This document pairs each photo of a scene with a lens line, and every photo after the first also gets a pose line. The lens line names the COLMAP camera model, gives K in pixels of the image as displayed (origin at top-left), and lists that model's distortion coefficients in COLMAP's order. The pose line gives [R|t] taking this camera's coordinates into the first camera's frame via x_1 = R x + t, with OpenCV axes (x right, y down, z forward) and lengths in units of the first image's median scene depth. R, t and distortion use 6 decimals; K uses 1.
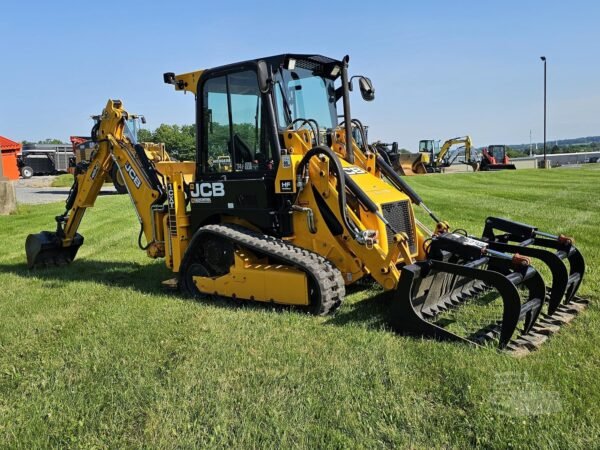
lens RADIAL K [[602.3, 0, 300.0], [0, 602.3, 225.0], [0, 0, 1]] dist [0.107074, -0.008264]
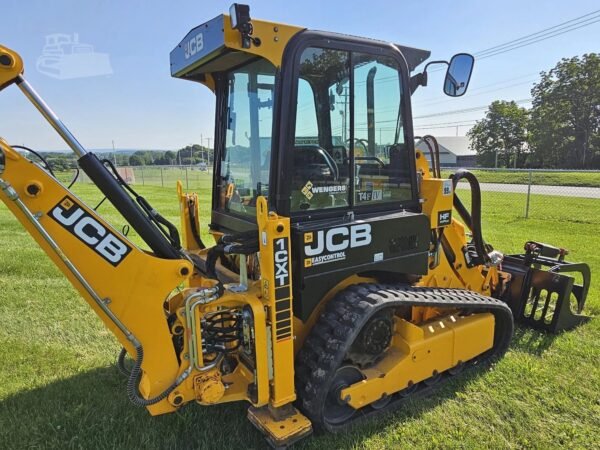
lens RADIAL K [[411.3, 0, 300.0], [0, 411.3, 225.0], [0, 0, 1]] dist [0.003675, -0.000871]
pose [[0.319194, -0.116490, 0.940503, -0.558385], [0.096577, 0.991248, 0.089998, -0.115014], [-0.942756, 0.062104, 0.327651, 0.931682]]
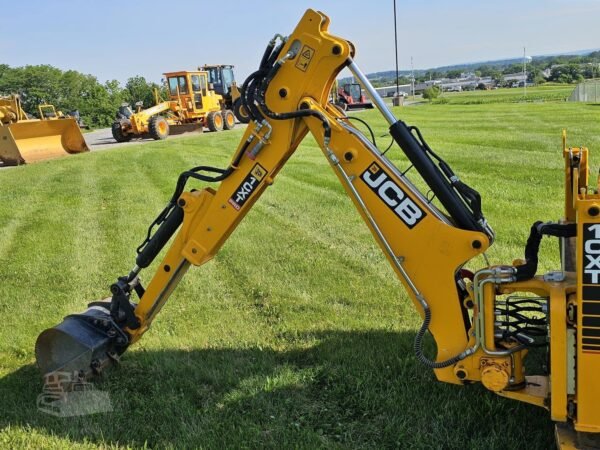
lens RADIAL K [[601.5, 0, 296.0], [0, 601.5, 236.2], [0, 0, 1]] dist [0.067821, -0.017477]
pose [[0.951686, -0.106462, 0.288027, -0.541737], [0.073099, 0.989557, 0.124235, -0.130703], [-0.298245, -0.097178, 0.949530, 0.732345]]
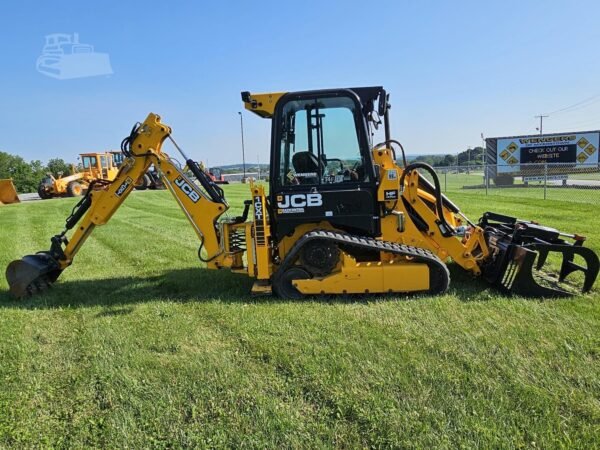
lens RADIAL K [[411.3, 0, 300.0], [0, 411.3, 225.0], [0, 0, 1]] dist [0.003675, -0.000871]
pose [[0.830258, -0.067010, 0.553336, -0.589946], [0.063292, 0.997660, 0.025851, -0.034470], [-0.553774, 0.013558, 0.832557, 0.385708]]
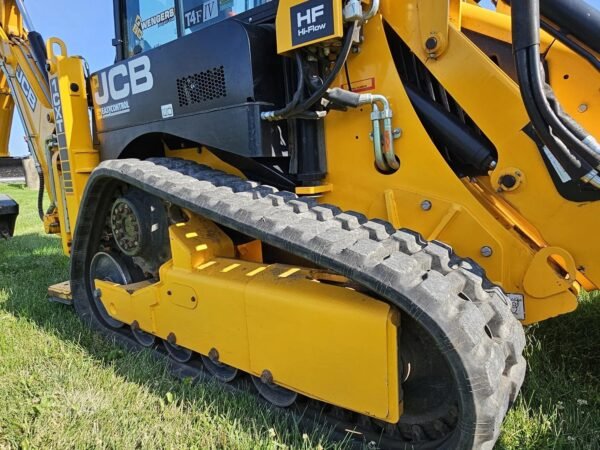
lens RADIAL K [[411.3, 0, 300.0], [0, 411.3, 225.0], [0, 0, 1]] dist [0.003675, -0.000871]
pose [[0.999999, -0.001242, -0.000830, -0.026478], [0.001281, 0.998766, 0.049650, 0.030081], [0.000768, -0.049651, 0.998766, 0.722579]]
